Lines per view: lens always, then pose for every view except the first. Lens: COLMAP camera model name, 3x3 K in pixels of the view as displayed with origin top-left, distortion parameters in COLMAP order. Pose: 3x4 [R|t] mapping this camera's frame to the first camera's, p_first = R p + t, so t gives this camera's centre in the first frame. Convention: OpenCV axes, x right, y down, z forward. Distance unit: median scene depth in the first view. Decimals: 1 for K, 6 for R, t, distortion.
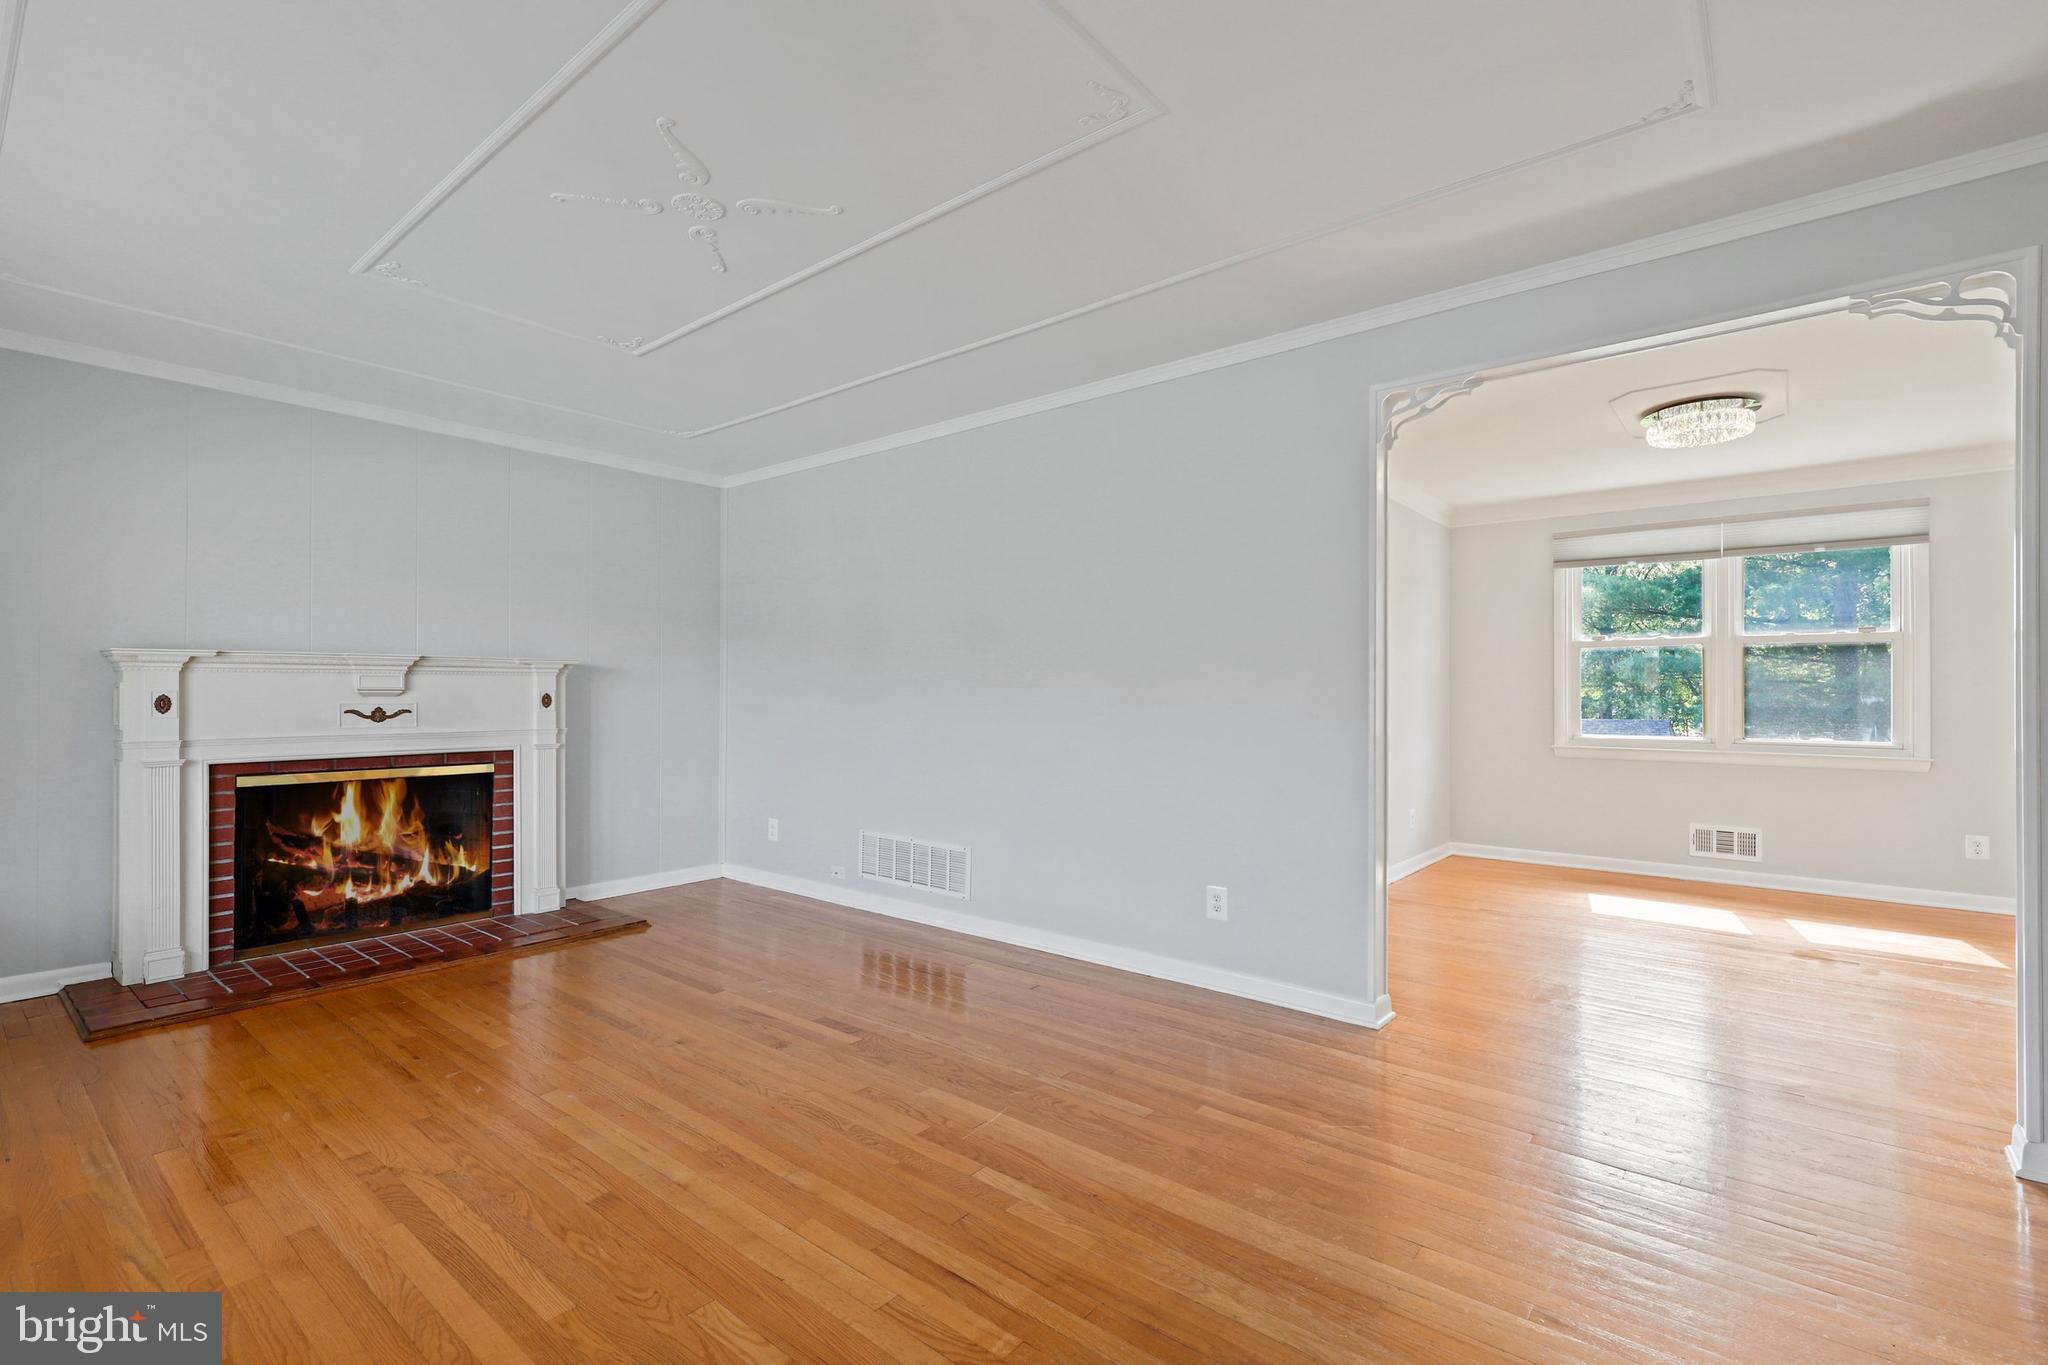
lens RADIAL K [[920.2, 0, 1027.9], [0, 920.2, 687.5], [0, 0, 1]] dist [0.001796, 0.000115]
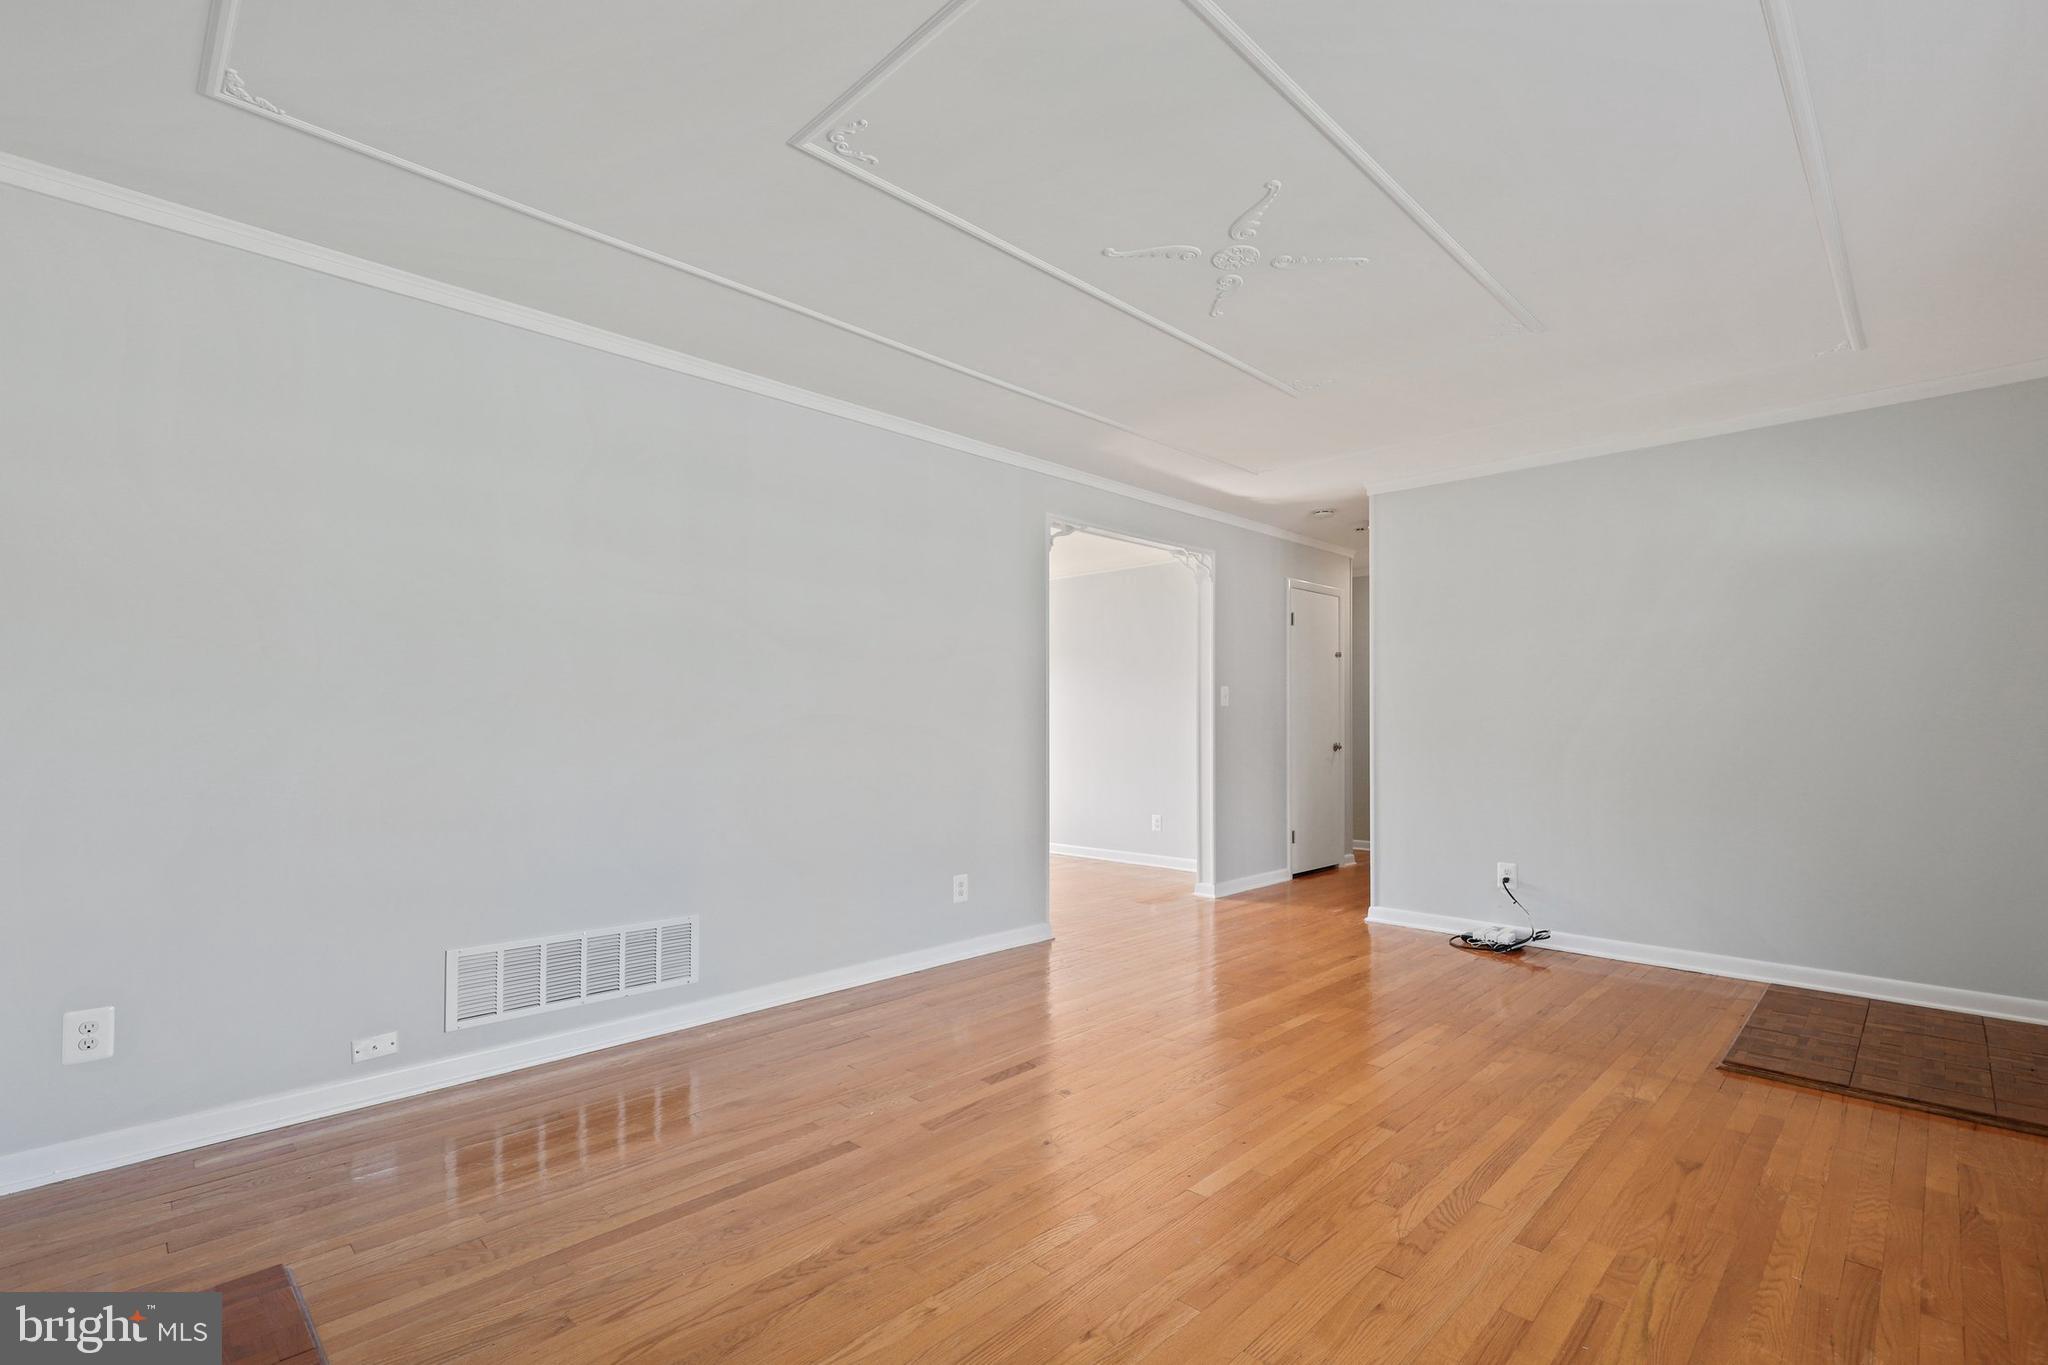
lens RADIAL K [[931.7, 0, 1032.0], [0, 931.7, 715.2], [0, 0, 1]] dist [0.013059, -0.006050]
pose [[0.087680, 0.005502, 0.996133, -0.929940], [-0.004383, 0.999977, -0.005138, 0.008550], [-0.996139, -0.003916, 0.087702, 0.727000]]
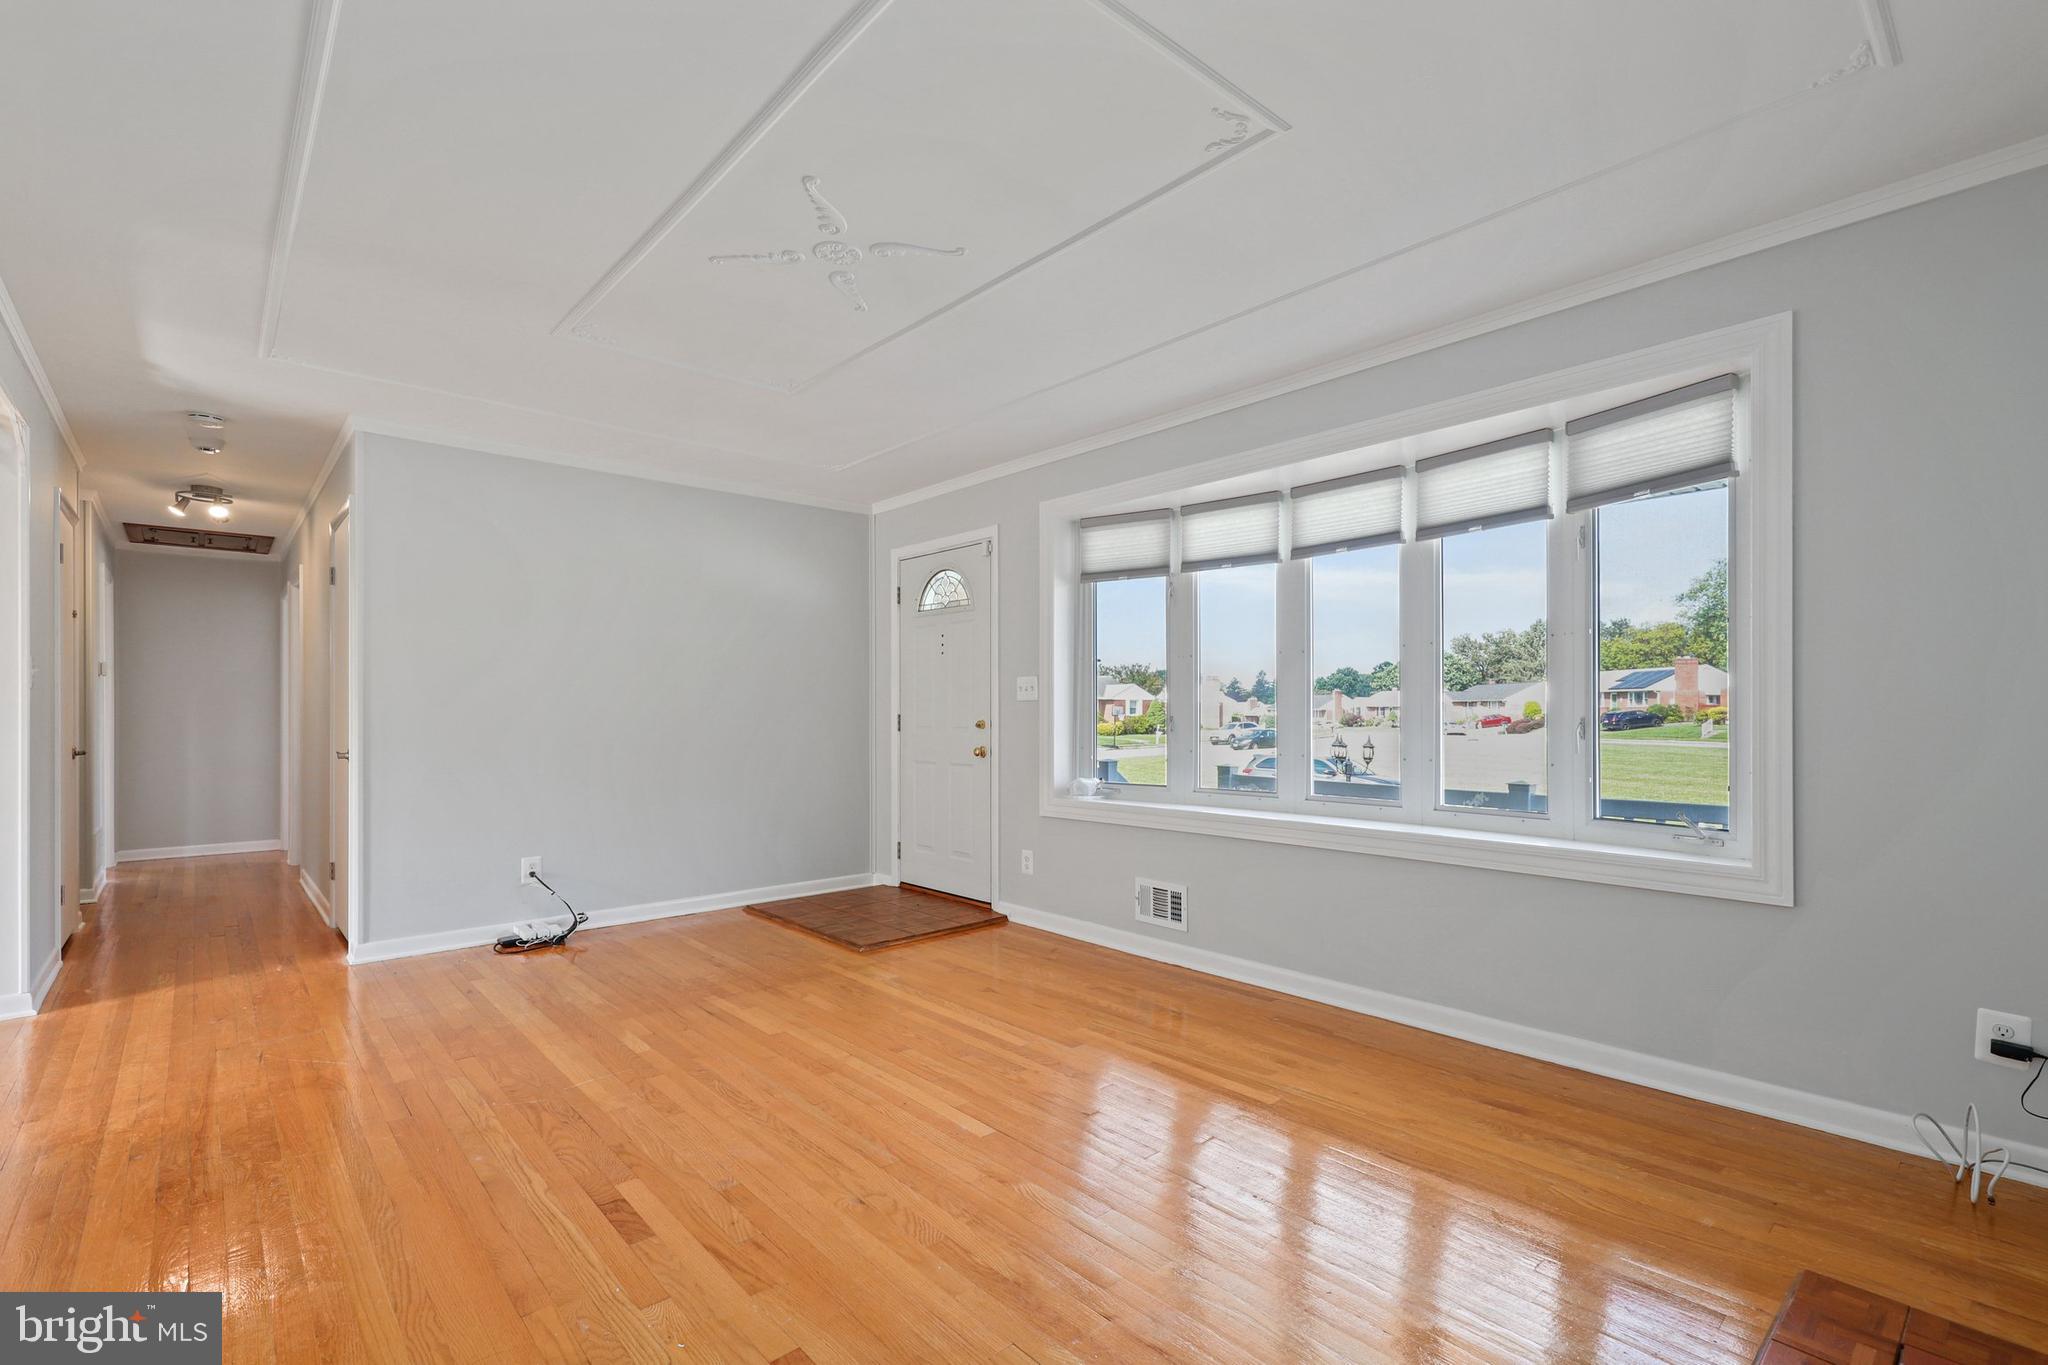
lens RADIAL K [[931.7, 0, 1032.0], [0, 931.7, 715.2], [0, 0, 1]] dist [0.013059, -0.006050]
pose [[-0.988349, -0.000499, 0.152207, -0.478442], [-0.000634, 0.999999, -0.000841, 0.010635], [-0.152206, -0.000928, -0.988348, 1.304012]]
